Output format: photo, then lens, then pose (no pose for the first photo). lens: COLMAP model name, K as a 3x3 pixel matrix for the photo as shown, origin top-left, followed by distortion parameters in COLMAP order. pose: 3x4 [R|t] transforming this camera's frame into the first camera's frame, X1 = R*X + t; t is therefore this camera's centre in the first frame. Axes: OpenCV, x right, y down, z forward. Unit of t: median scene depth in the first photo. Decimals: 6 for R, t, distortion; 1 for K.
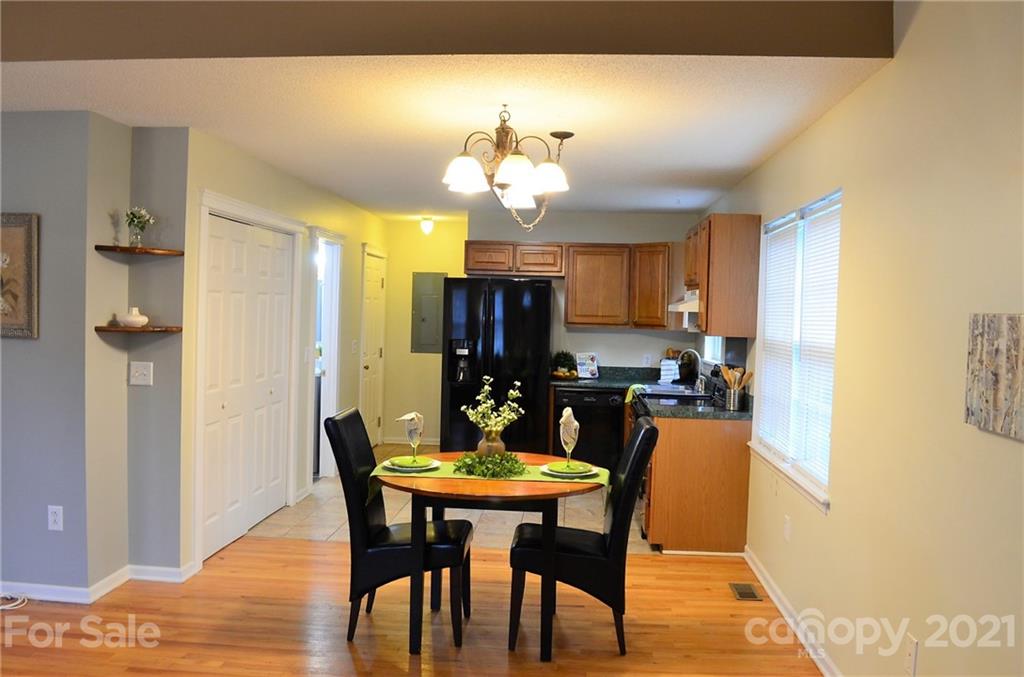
lens RADIAL K [[849.9, 0, 514.7], [0, 849.9, 343.5], [0, 0, 1]] dist [-0.081485, 0.015695]
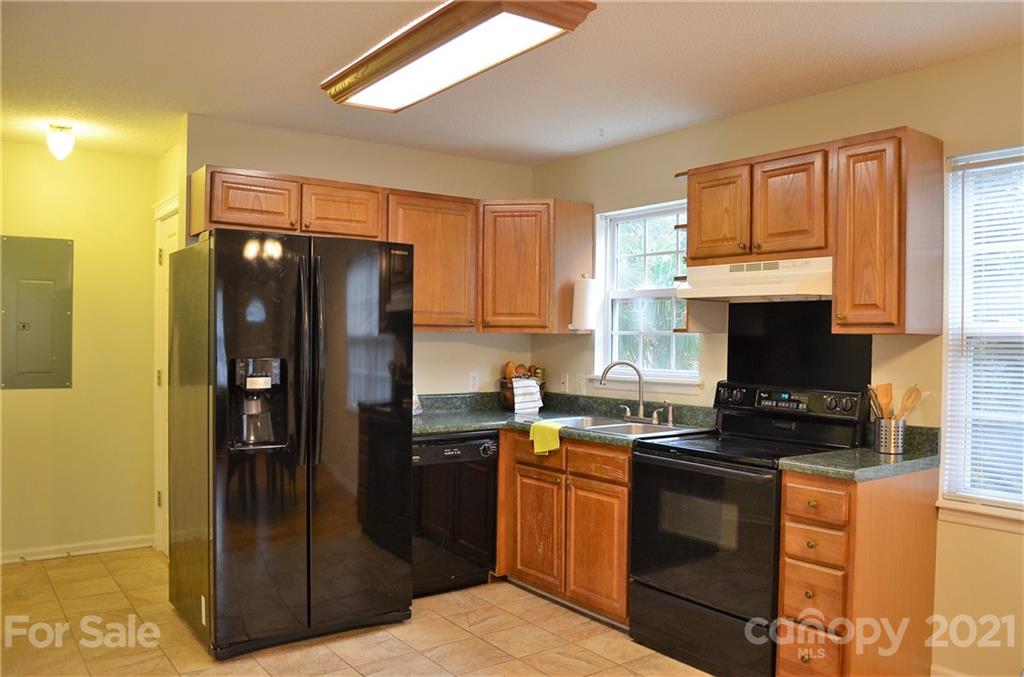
lens RADIAL K [[806.2, 0, 521.0], [0, 806.2, 340.0], [0, 0, 1]] dist [-0.084007, 0.007461]
pose [[0.760120, -0.019233, 0.649498, -0.326015], [0.033275, 0.999403, -0.009348, -0.007446], [-0.648930, 0.028718, 0.760306, 0.741600]]
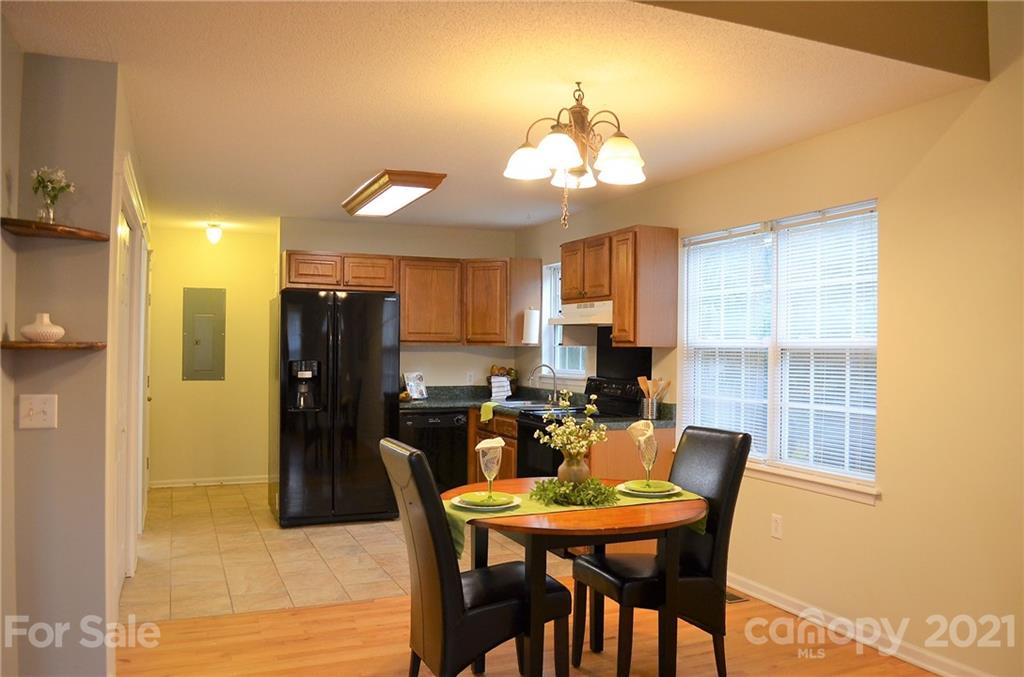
lens RADIAL K [[806.2, 0, 519.0], [0, 806.2, 340.8], [0, 0, 1]] dist [-0.084007, 0.007461]
pose [[0.887703, -0.014444, 0.460189, -0.329390], [0.031231, 0.999095, -0.028885, 0.007695], [-0.459355, 0.040013, 0.887351, 0.213305]]
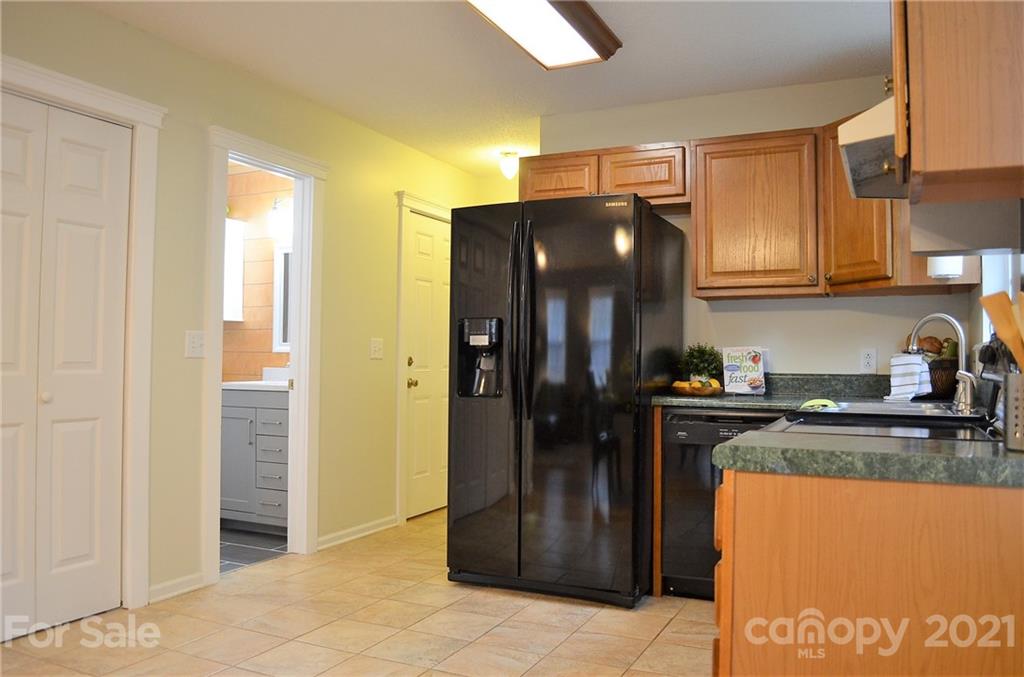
lens RADIAL K [[806.2, 0, 514.2], [0, 806.2, 341.1], [0, 0, 1]] dist [-0.084007, 0.007461]
pose [[0.929987, -0.025536, -0.366704, 0.197157], [0.000271, 0.997631, -0.068785, 0.060994], [0.367592, 0.063870, 0.927791, 0.710406]]
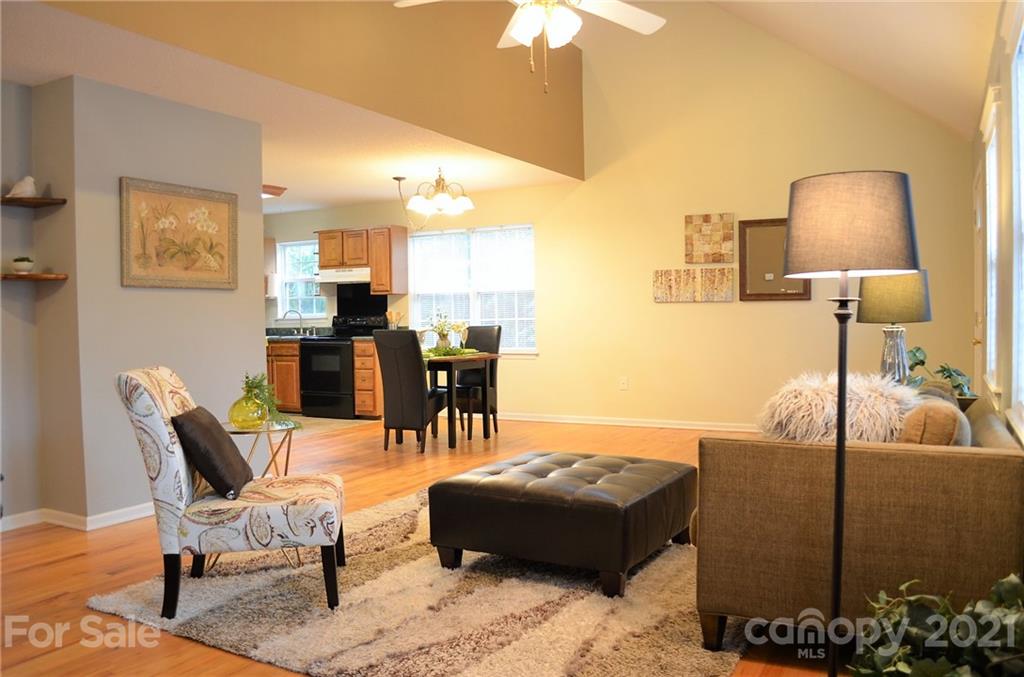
lens RADIAL K [[806.2, 0, 525.8], [0, 806.2, 344.0], [0, 0, 1]] dist [-0.084007, 0.007461]
pose [[0.403935, -0.064180, 0.912533, -1.187756], [0.060759, 0.997215, 0.043241, 0.040552], [-0.912767, 0.037978, 0.406710, 0.058113]]
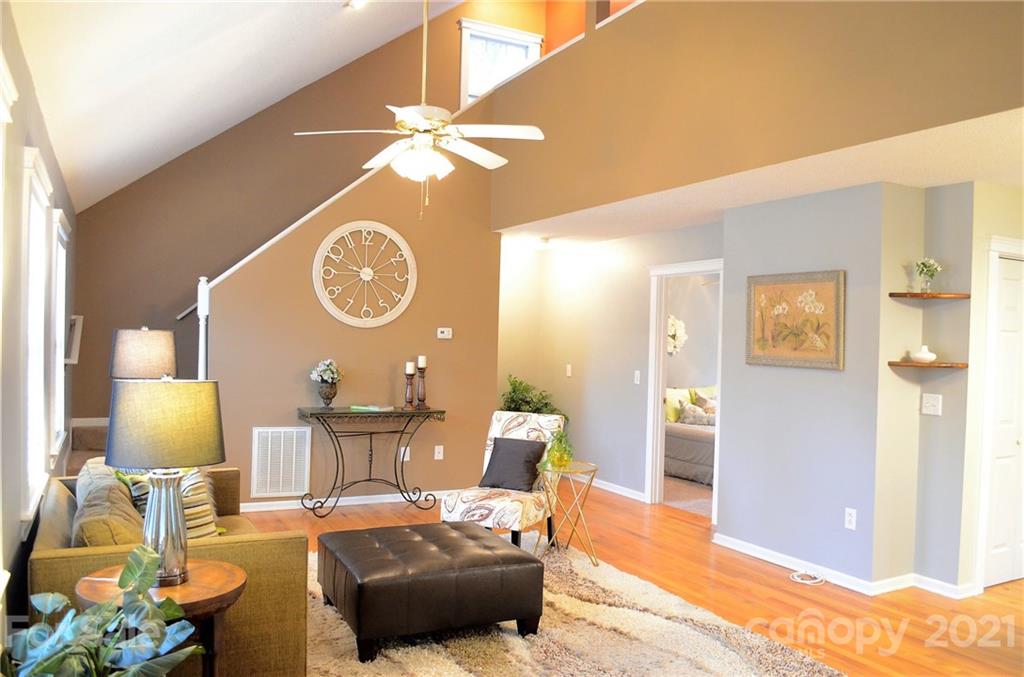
lens RADIAL K [[806.2, 0, 513.0], [0, 806.2, 342.0], [0, 0, 1]] dist [-0.084007, 0.007461]
pose [[0.520375, -0.006947, -0.853909, 0.138847], [-0.041472, 0.998581, -0.033397, 0.008993], [0.852930, 0.052792, 0.519349, -0.028631]]
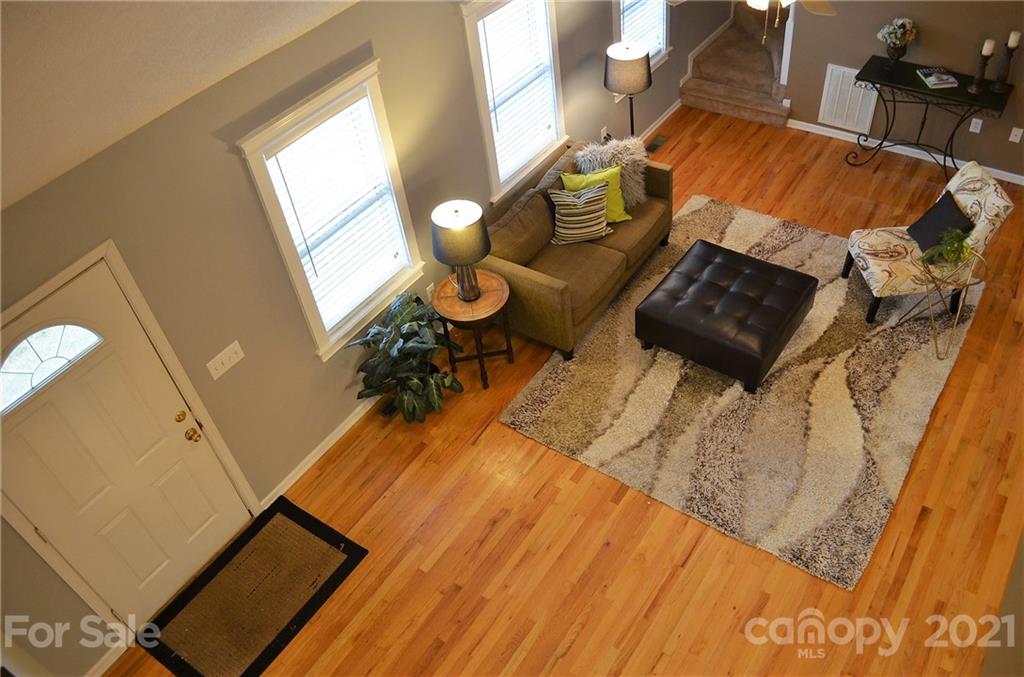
lens RADIAL K [[806.2, 0, 515.4], [0, 806.2, 338.8], [0, 0, 1]] dist [-0.084007, 0.007461]
pose [[-0.517089, 0.614503, -0.595823, 0.214005], [0.055574, 0.718745, 0.693049, -0.482560], [0.854125, 0.325256, -0.405806, 0.500463]]
